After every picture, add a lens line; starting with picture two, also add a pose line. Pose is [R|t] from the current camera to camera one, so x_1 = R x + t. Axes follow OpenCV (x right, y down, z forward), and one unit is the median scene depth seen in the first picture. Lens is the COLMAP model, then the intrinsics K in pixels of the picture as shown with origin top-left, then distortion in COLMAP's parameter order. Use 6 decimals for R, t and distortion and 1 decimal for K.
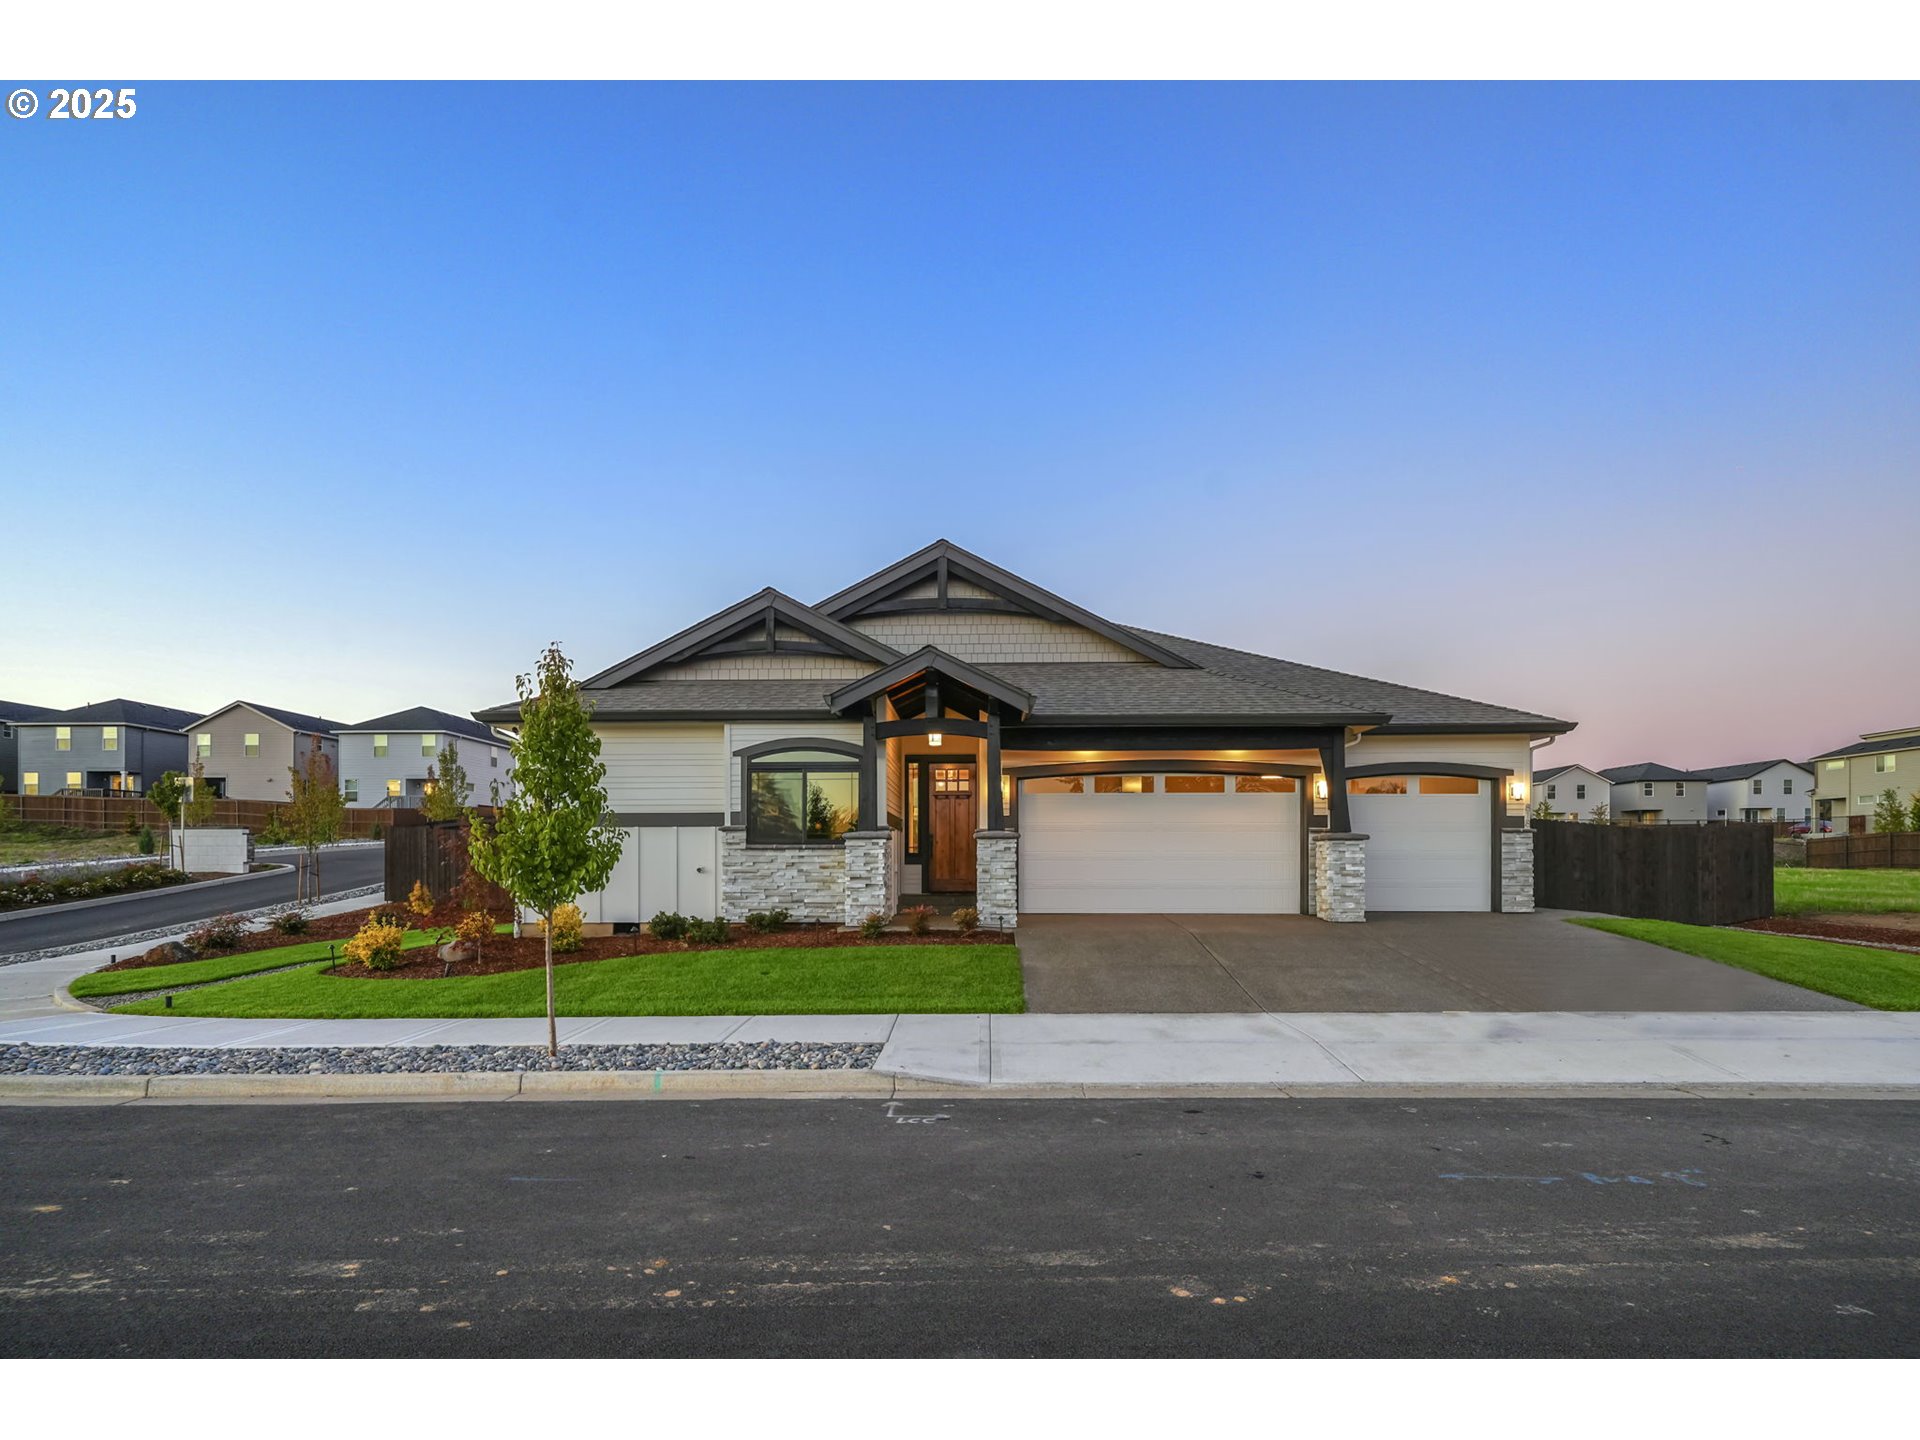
lens RADIAL K [[971.0, 0, 961.2], [0, 971.0, 666.7], [0, 0, 1]] dist [0.012637, 0.000163]
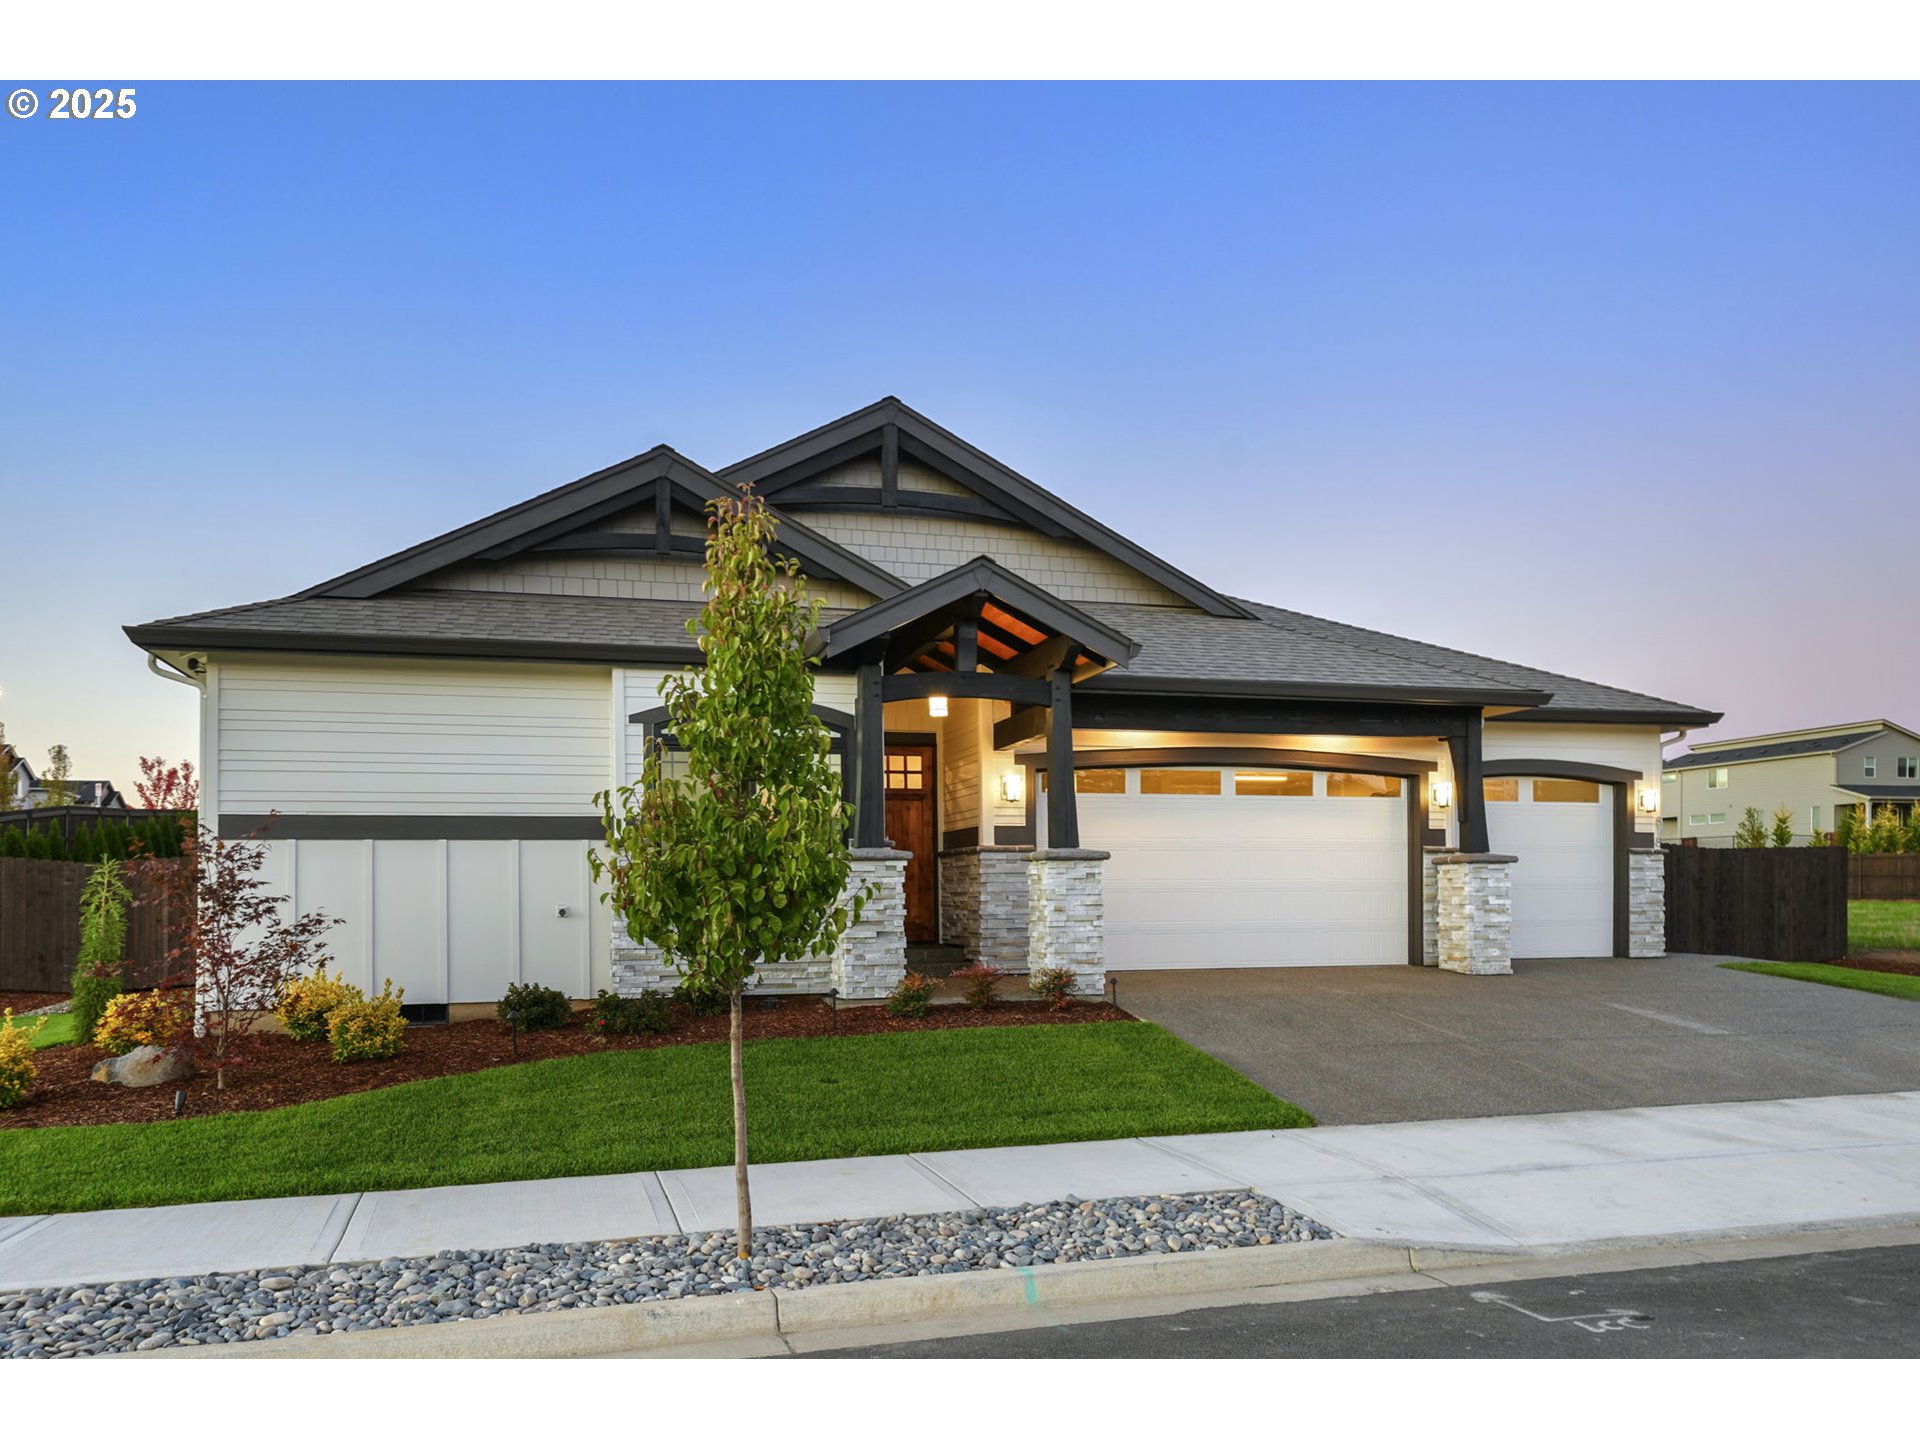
lens RADIAL K [[1372.9, 0, 960.3], [0, 1372.9, 691.7], [0, 0, 1]] dist [0.026568, 0.001095]
pose [[0.956497, 0.036602, 0.289438, -0.268427], [-0.050732, 0.997851, 0.041465, 0.026216], [-0.287299, -0.054345, 0.956298, 0.128251]]
